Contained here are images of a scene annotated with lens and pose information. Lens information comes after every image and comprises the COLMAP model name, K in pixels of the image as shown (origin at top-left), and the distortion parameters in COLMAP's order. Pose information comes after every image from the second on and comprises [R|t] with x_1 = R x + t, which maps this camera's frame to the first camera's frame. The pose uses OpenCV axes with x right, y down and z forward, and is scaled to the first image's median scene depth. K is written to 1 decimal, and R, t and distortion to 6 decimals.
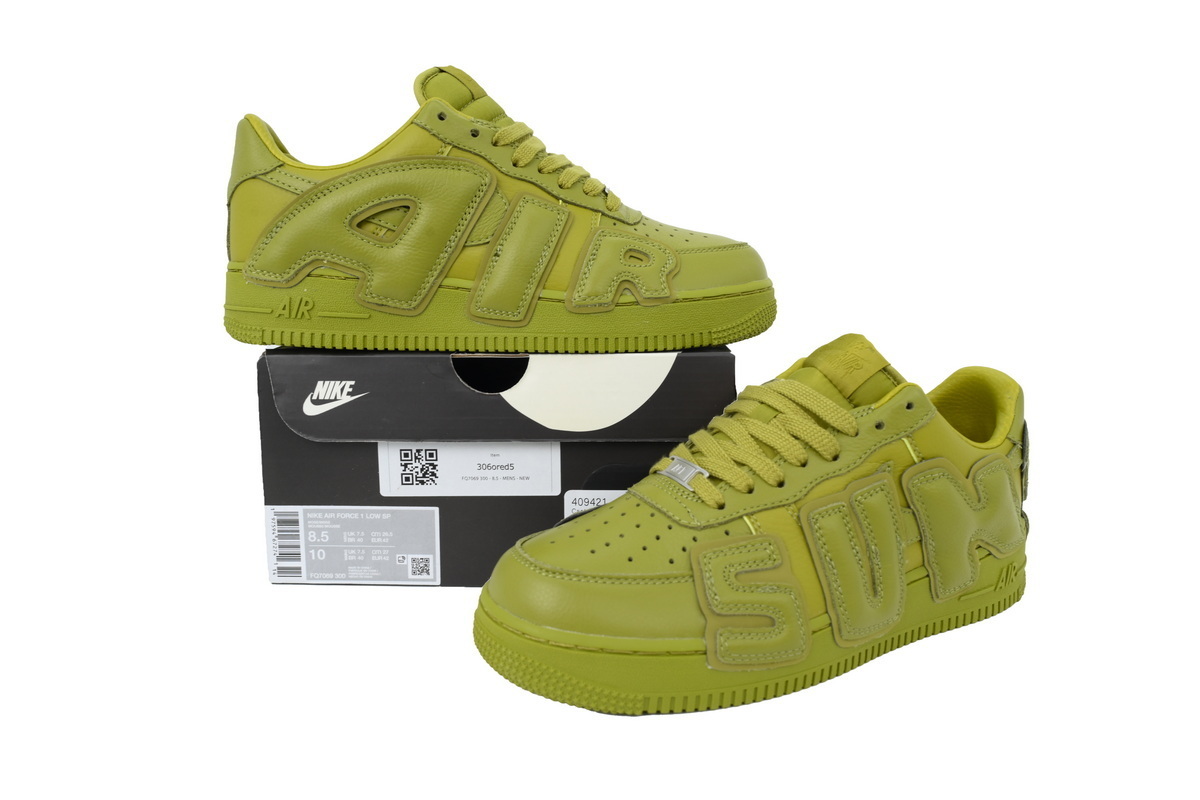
lens RADIAL K [[898.7, 0, 600.0], [0, 898.7, 400.0], [0, 0, 1]] dist [0.005413, 0.001058]
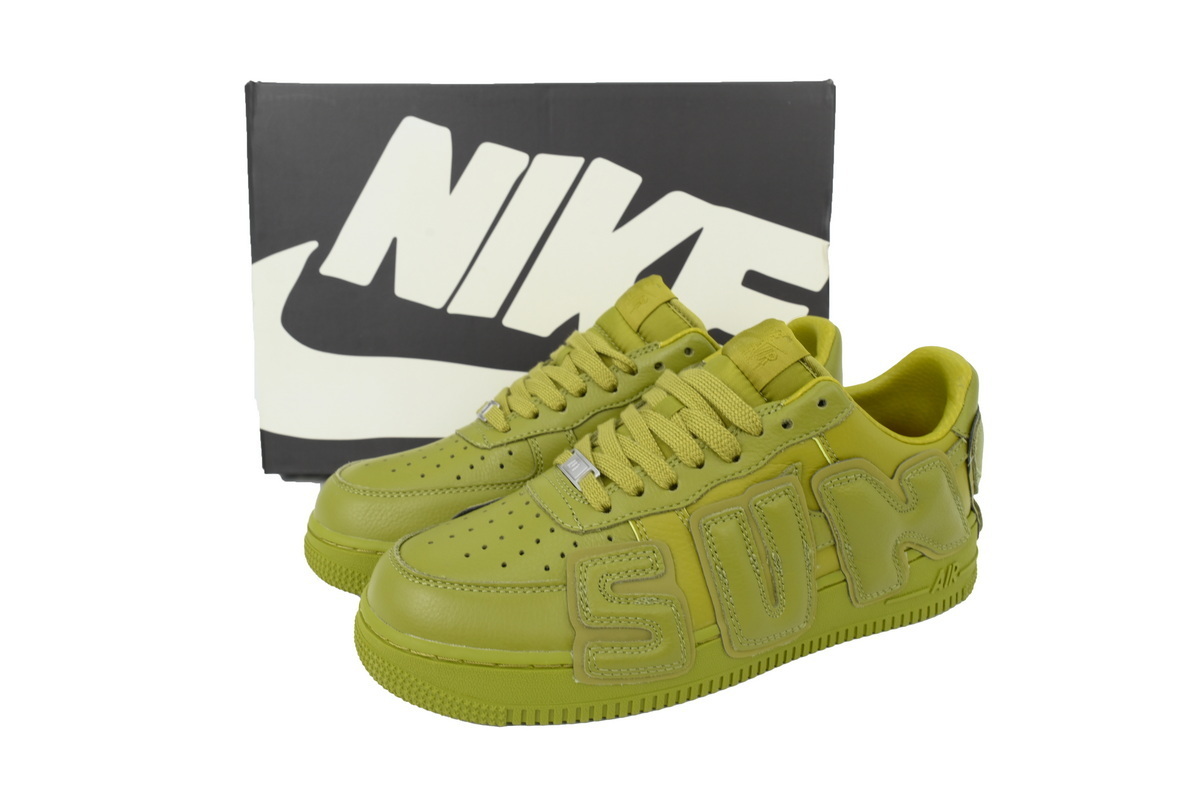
lens RADIAL K [[898.7, 0, 600.0], [0, 898.7, 400.0], [0, 0, 1]] dist [0.005413, 0.001058]
pose [[0.995461, 0.014074, -0.094125, 0.211511], [-0.005517, 0.995876, 0.090561, -0.081334], [0.095011, -0.089631, 0.991433, 0.068301]]
